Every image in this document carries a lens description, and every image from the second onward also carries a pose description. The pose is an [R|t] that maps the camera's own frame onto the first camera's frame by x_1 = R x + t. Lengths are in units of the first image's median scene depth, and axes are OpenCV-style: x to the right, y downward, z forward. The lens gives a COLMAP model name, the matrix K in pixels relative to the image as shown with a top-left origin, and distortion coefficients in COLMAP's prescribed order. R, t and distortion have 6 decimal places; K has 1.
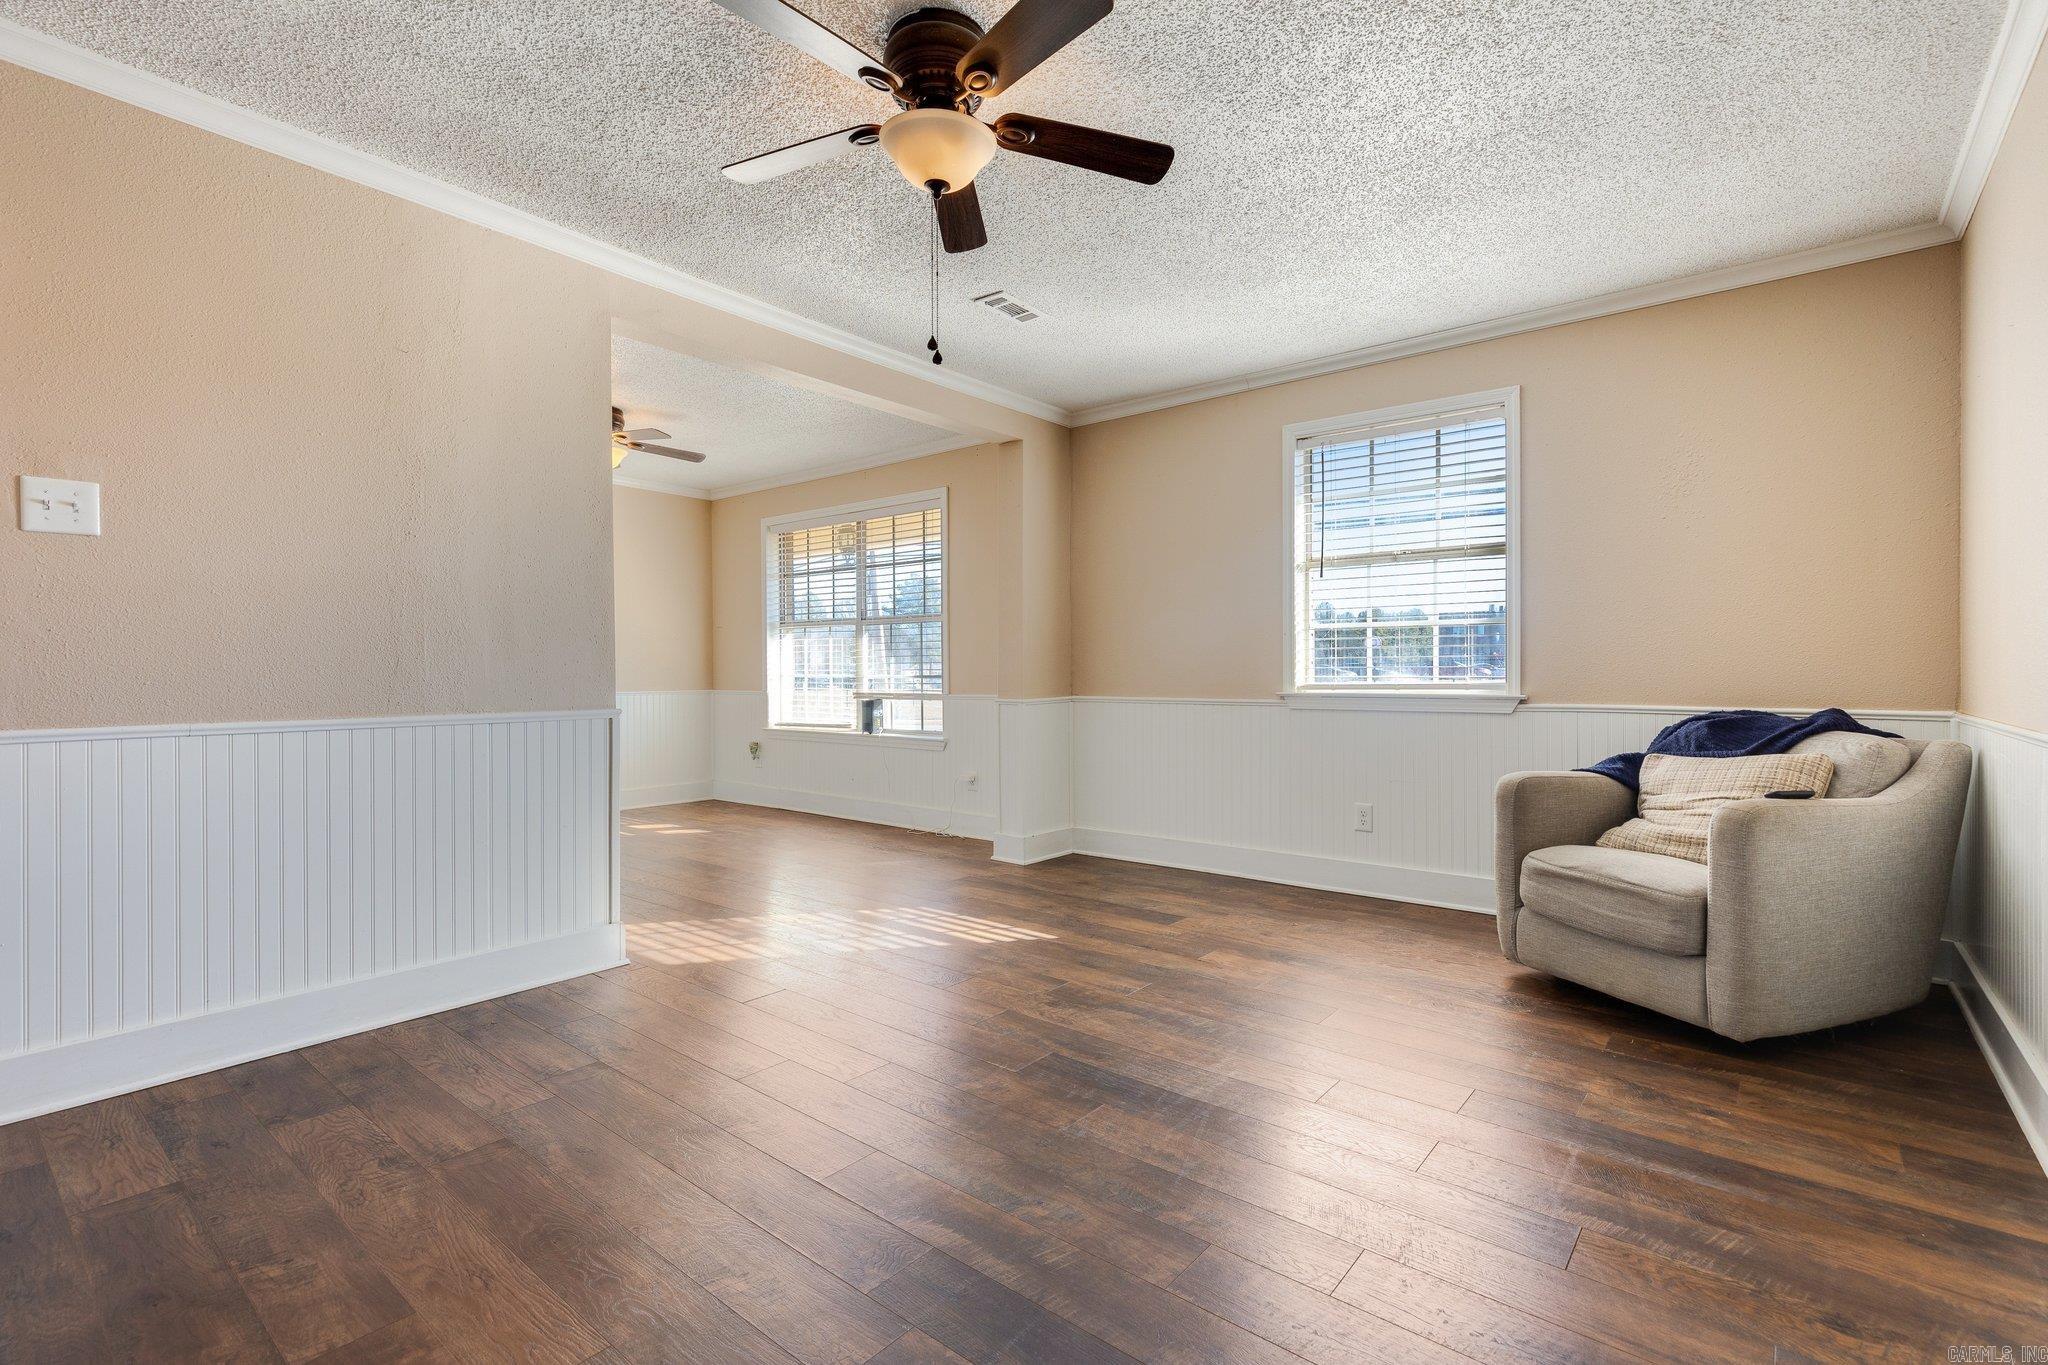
lens RADIAL K [[933.4, 0, 1040.1], [0, 933.4, 683.4], [0, 0, 1]] dist [0.004172, -0.000894]
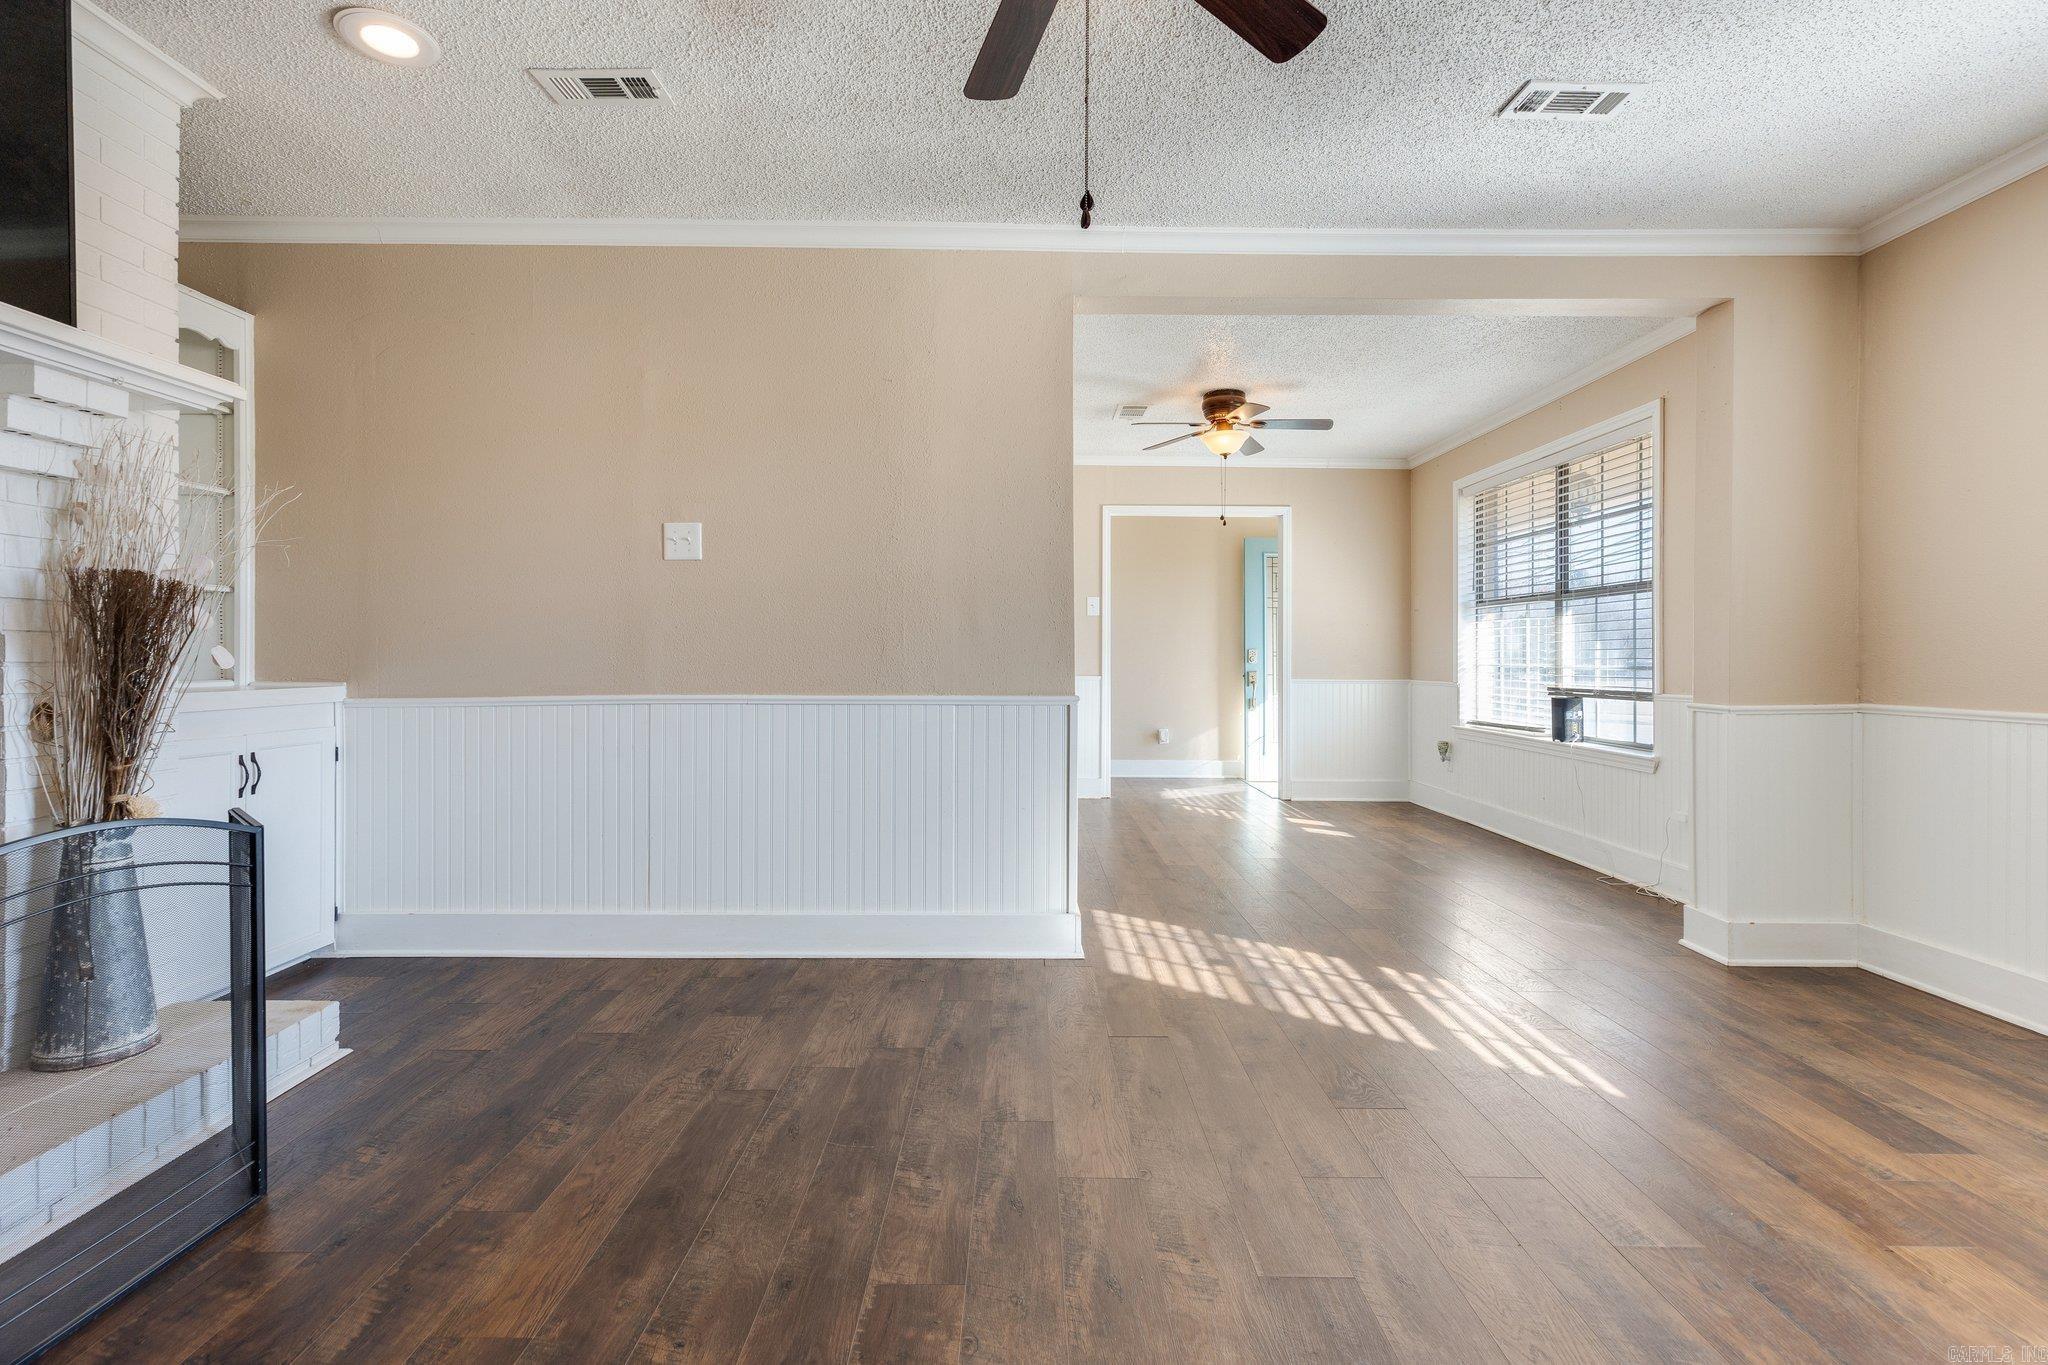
lens RADIAL K [[933.4, 0, 1024.2], [0, 933.4, 665.4], [0, 0, 1]] dist [0.004172, -0.000894]
pose [[0.623677, 0.011254, -0.781601, 0.175995], [-0.015699, 0.999875, 0.001871, -0.003669], [0.781525, 0.011103, 0.623776, 0.218070]]
